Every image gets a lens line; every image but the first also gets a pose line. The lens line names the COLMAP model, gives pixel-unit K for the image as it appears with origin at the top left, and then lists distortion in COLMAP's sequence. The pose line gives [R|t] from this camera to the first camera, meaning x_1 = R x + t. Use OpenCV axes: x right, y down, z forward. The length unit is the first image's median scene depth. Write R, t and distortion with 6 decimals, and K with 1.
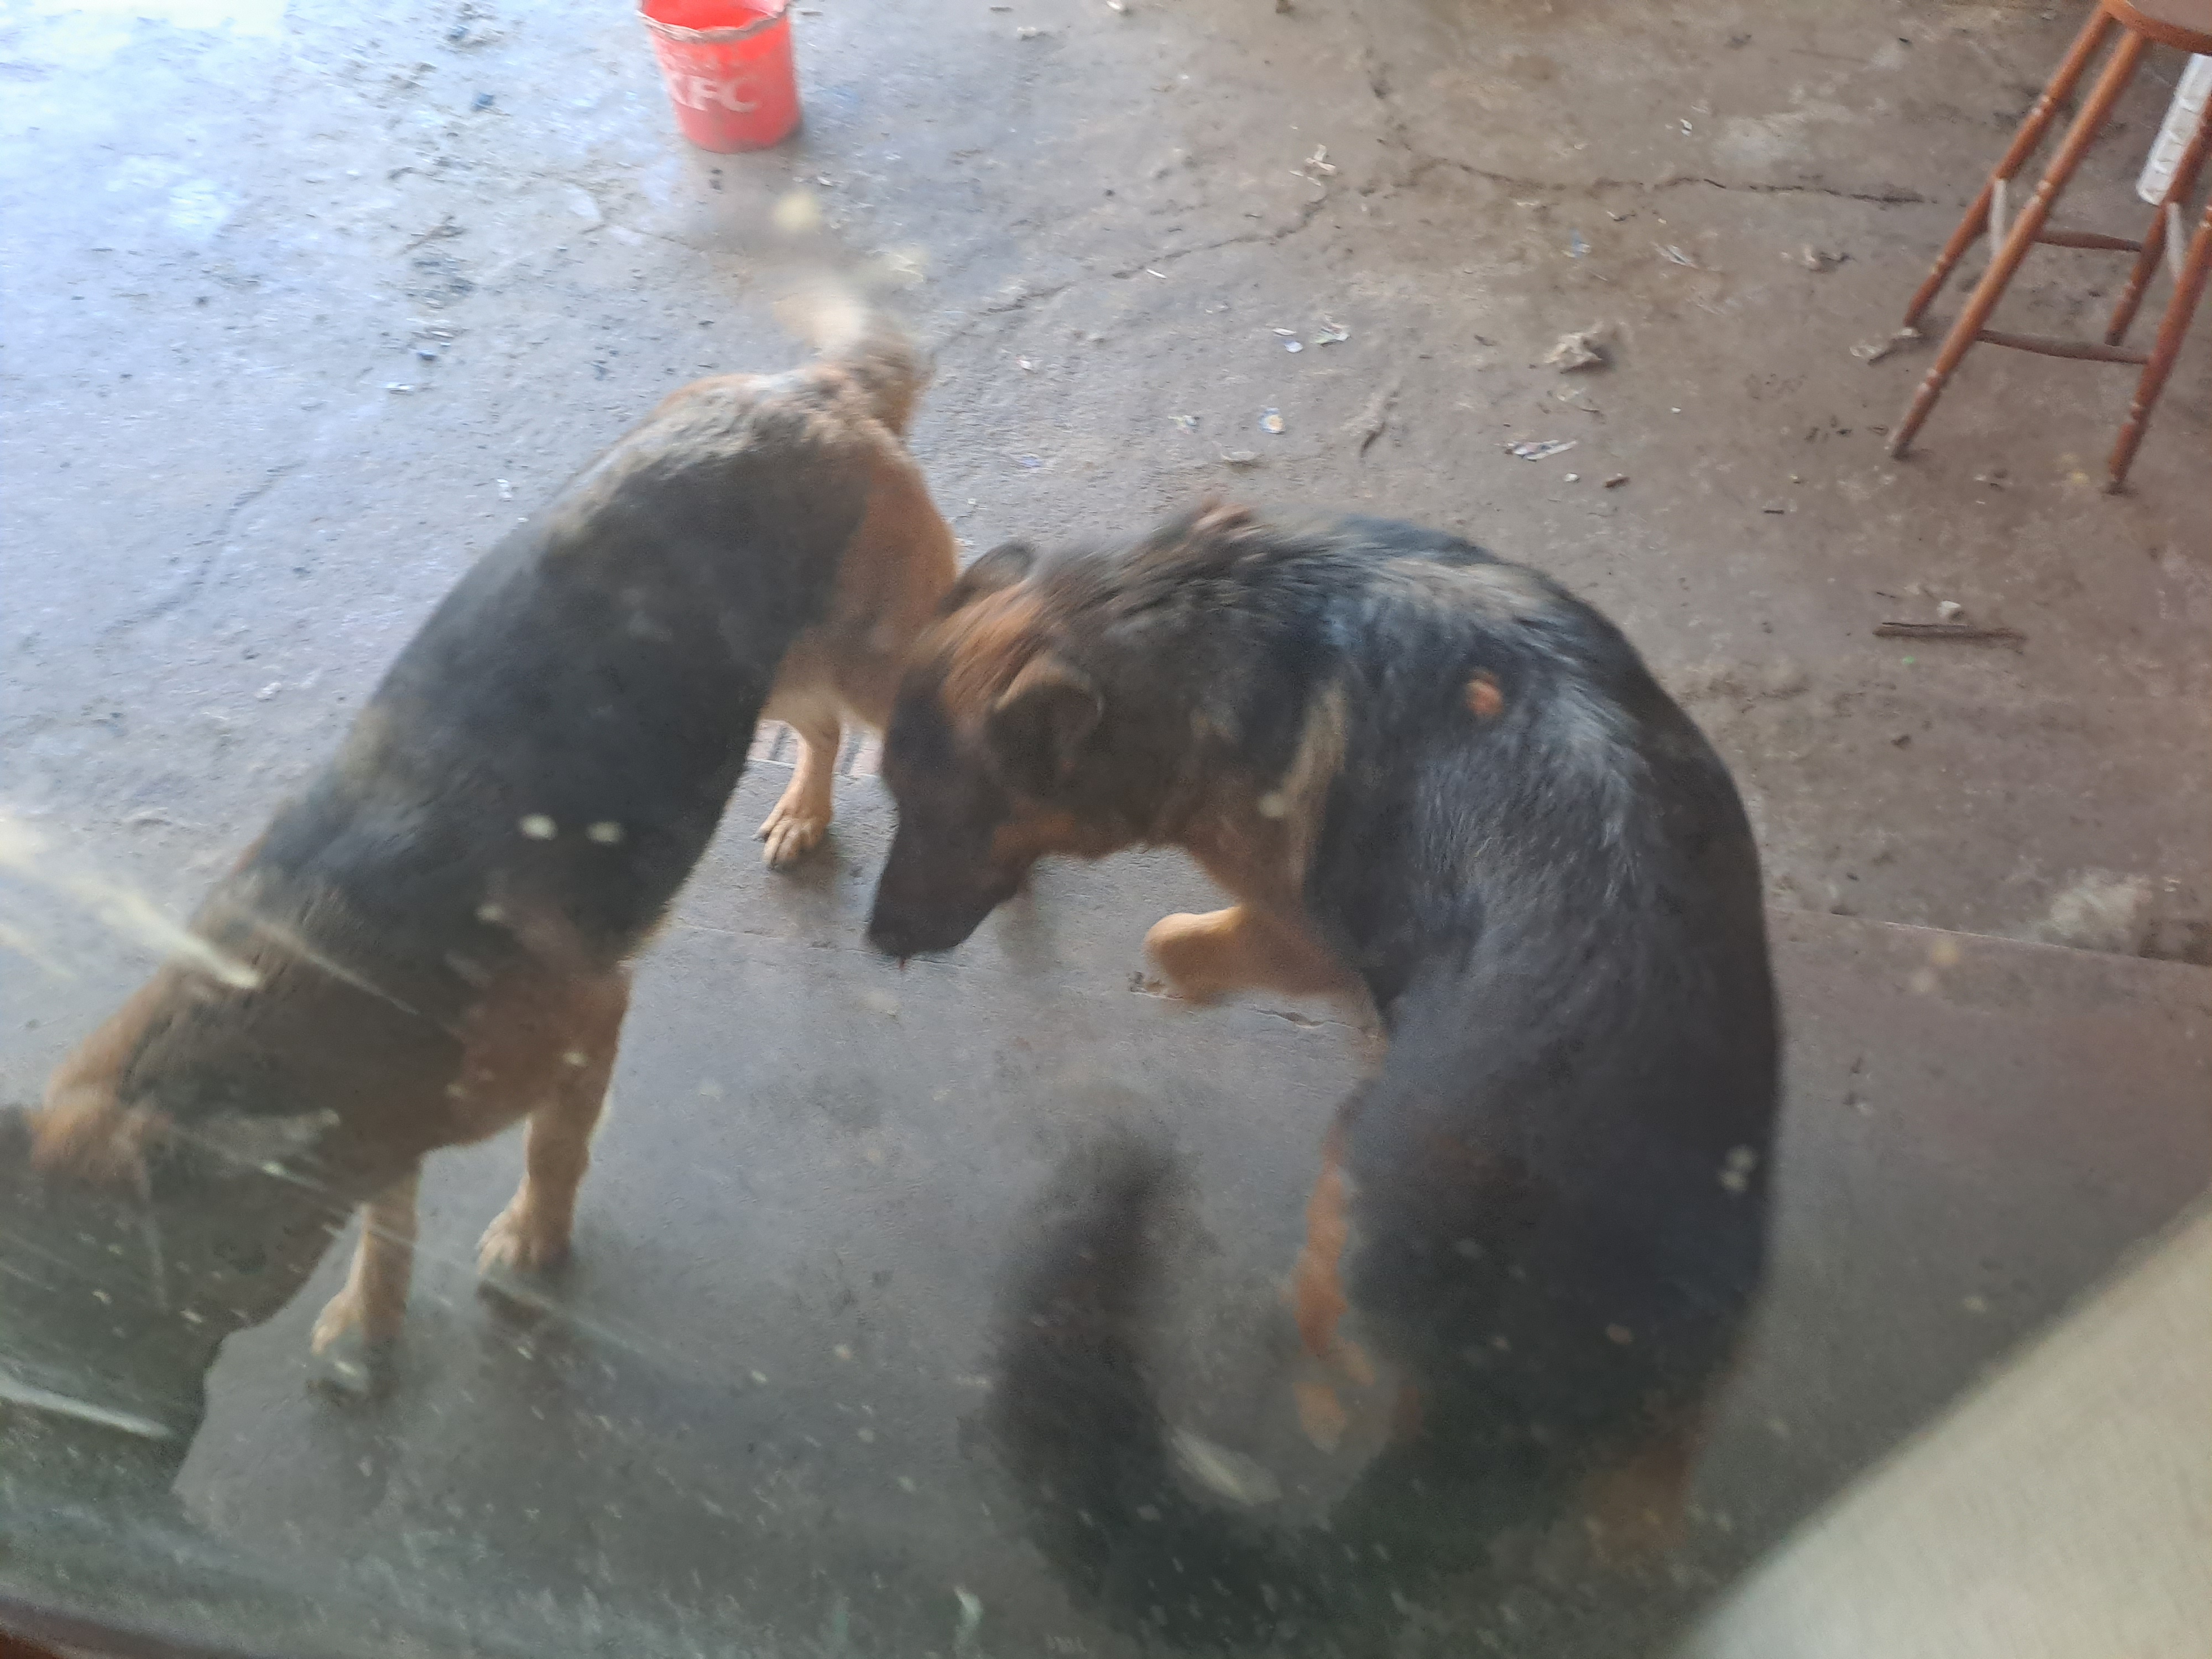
lens RADIAL K [[1615.2, 0, 1106.0], [0, 1615.2, 829.5], [0, 0, 1]] dist [0.014229, -0.003829]
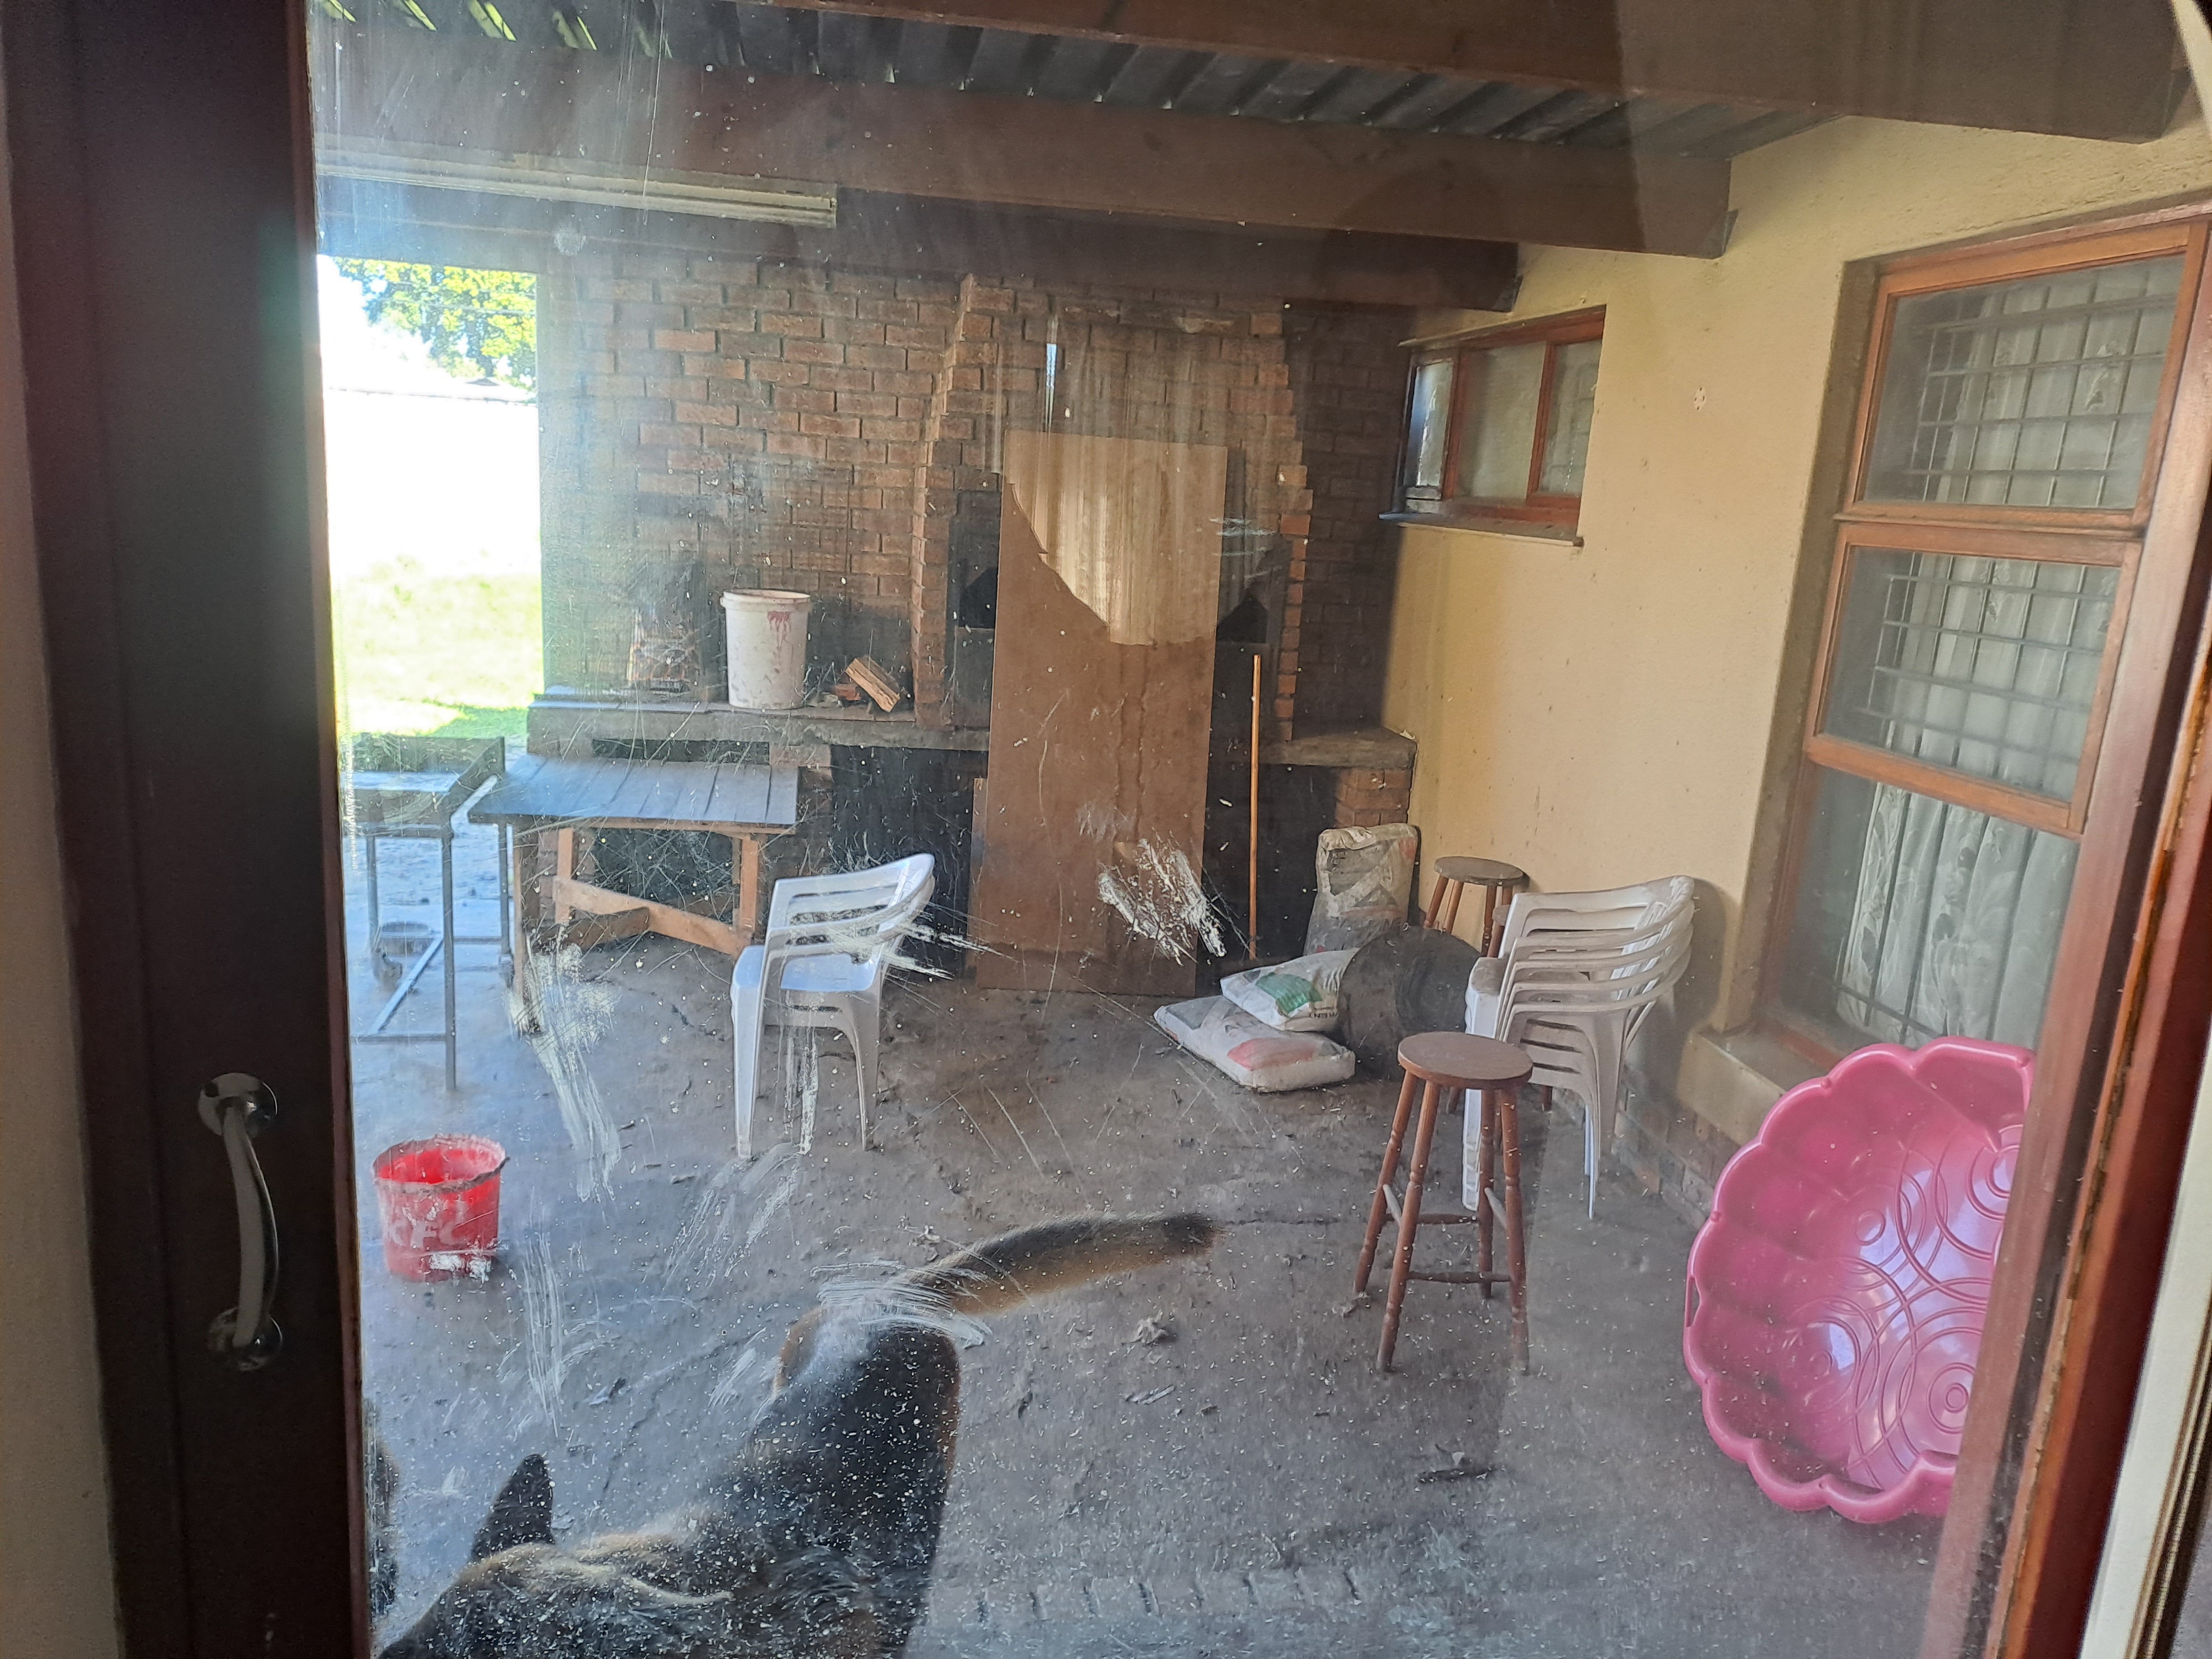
lens RADIAL K [[1615.2, 0, 1106.0], [0, 1615.2, 829.5], [0, 0, 1]] dist [0.014229, -0.003829]
pose [[0.939858, -0.004554, 0.341534, -0.203060], [0.229788, 0.748232, -0.622372, 0.222360], [-0.252712, 0.663422, 0.704278, -0.219395]]
